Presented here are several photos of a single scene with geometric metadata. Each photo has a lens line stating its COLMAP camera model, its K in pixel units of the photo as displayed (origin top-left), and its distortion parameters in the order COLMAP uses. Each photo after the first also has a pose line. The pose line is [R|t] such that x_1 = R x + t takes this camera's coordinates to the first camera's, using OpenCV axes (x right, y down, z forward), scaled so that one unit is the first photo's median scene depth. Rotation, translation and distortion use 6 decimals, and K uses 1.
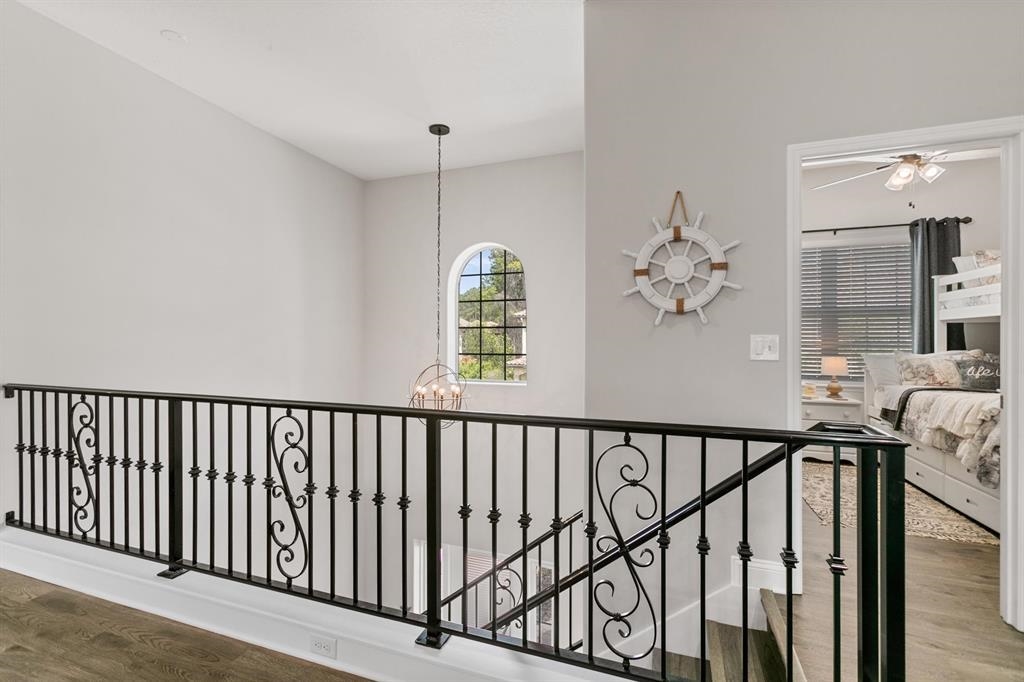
lens RADIAL K [[459.1, 0, 494.7], [0, 459.1, 338.5], [0, 0, 1]] dist [-0.000794, 0.002866]
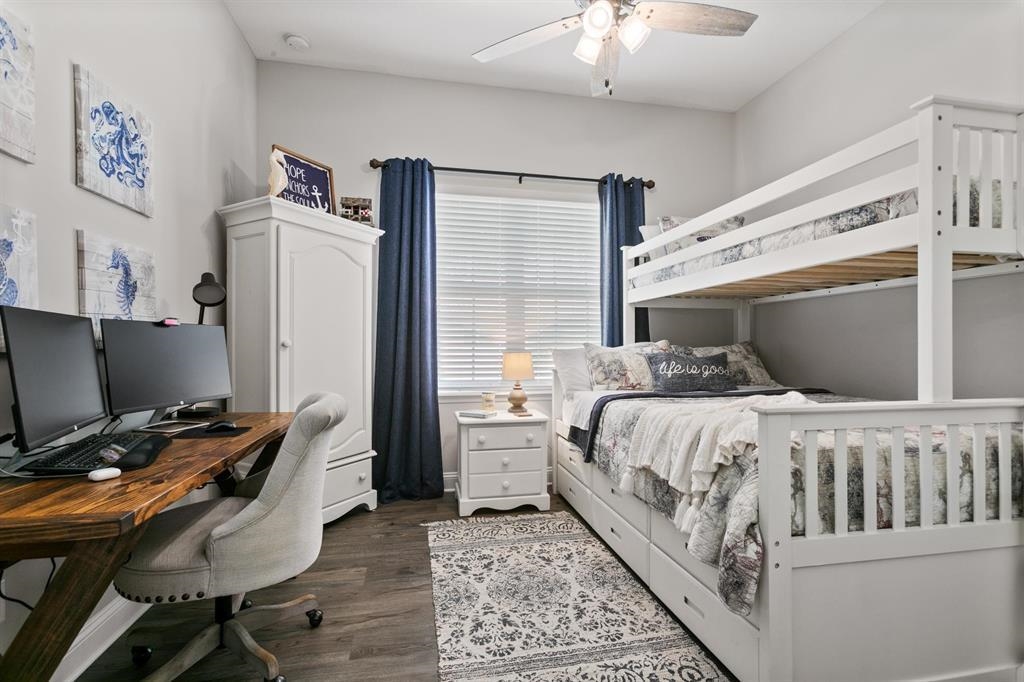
lens RADIAL K [[459.1, 0, 507.6], [0, 459.1, 338.7], [0, 0, 1]] dist [-0.000794, 0.002866]
pose [[0.847959, 0.006833, 0.530018, 0.513775], [-0.001701, 0.999947, -0.010171, 0.037786], [-0.530059, 0.007723, 0.847925, 0.603361]]
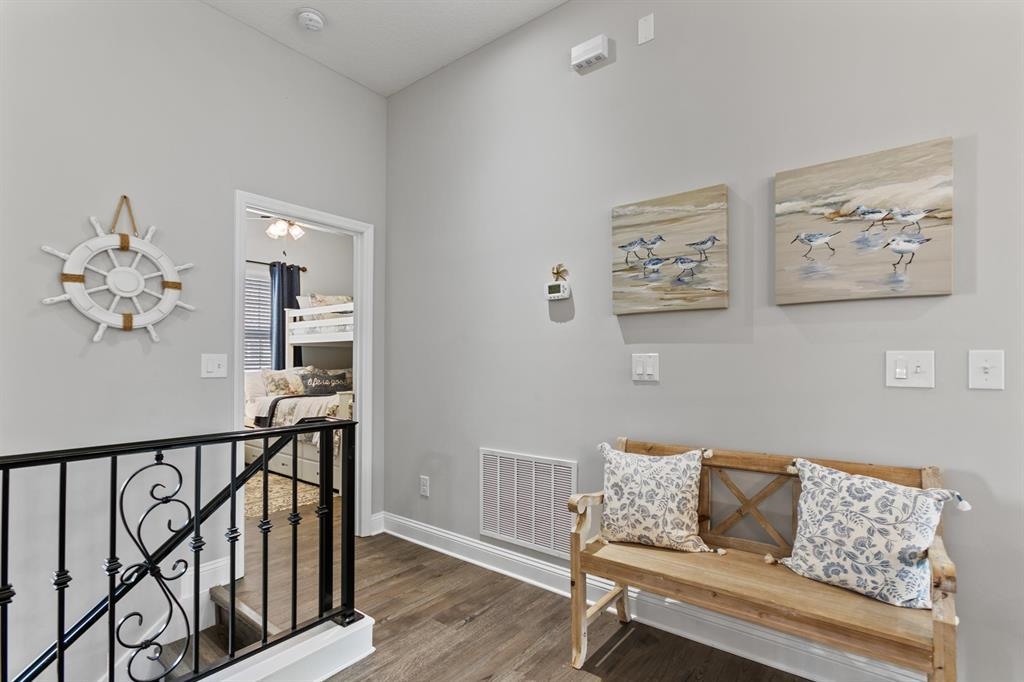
lens RADIAL K [[499.2, 0, 512.7], [0, 499.2, 349.4], [0, 0, 1]] dist [-0.004985, -0.000197]
pose [[0.306083, 0.017342, 0.951847, -0.224114], [-0.000641, 0.999838, -0.018011, 0.001392], [-0.952005, 0.004903, 0.306044, -0.027665]]
